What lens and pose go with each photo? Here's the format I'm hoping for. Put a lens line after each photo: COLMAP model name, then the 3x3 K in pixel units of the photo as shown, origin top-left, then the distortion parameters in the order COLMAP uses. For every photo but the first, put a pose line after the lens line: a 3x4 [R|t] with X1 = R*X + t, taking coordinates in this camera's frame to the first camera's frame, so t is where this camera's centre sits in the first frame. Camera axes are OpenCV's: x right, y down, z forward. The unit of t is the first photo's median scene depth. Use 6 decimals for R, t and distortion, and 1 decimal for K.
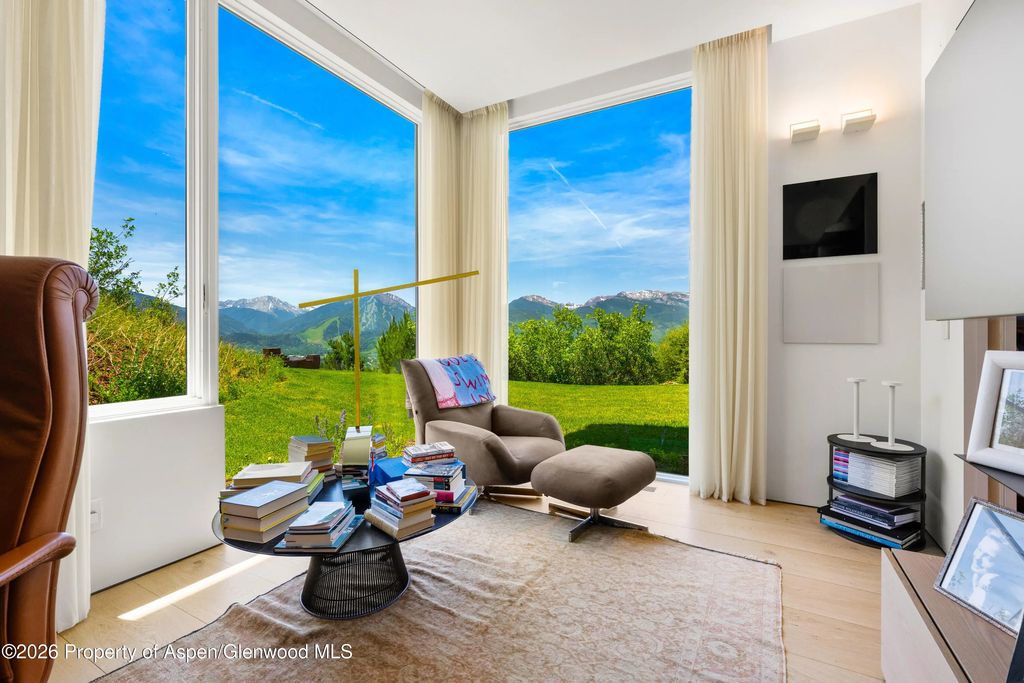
lens RADIAL K [[448.9, 0, 511.3], [0, 448.9, 335.2], [0, 0, 1]] dist [0.000520, 0.000025]
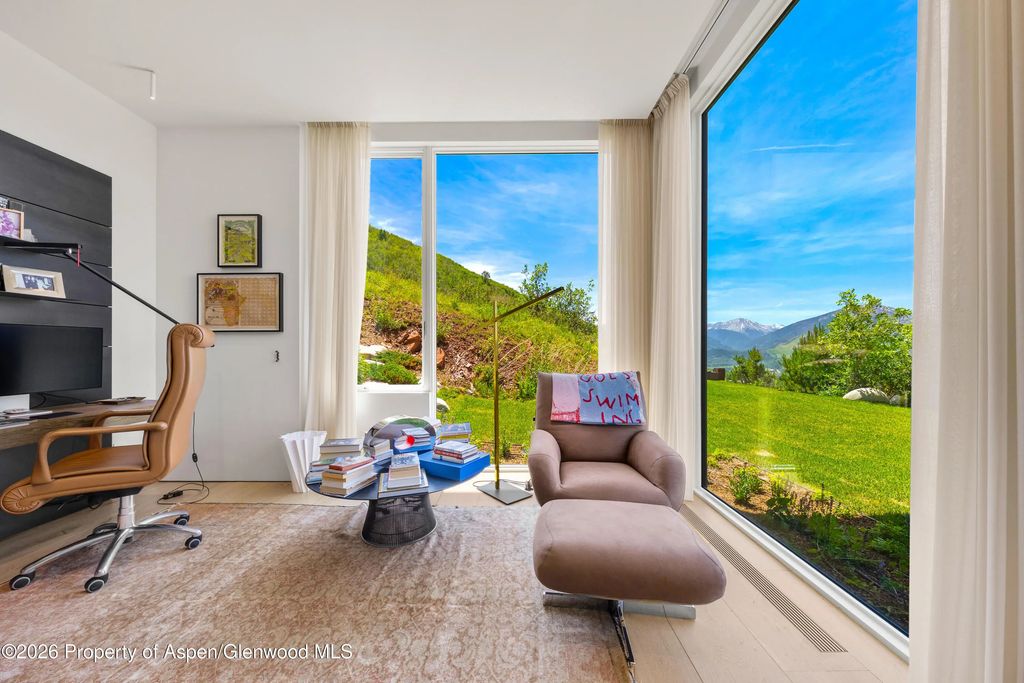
lens RADIAL K [[354.5, 0, 512.3], [0, 354.5, 348.8], [0, 0, 1]] dist [-0.000522, -0.000007]
pose [[0.478765, -0.003246, -0.877937, 0.482576], [-0.001301, 0.999989, -0.004407, -0.002809], [0.877942, 0.003252, 0.478756, 0.455140]]
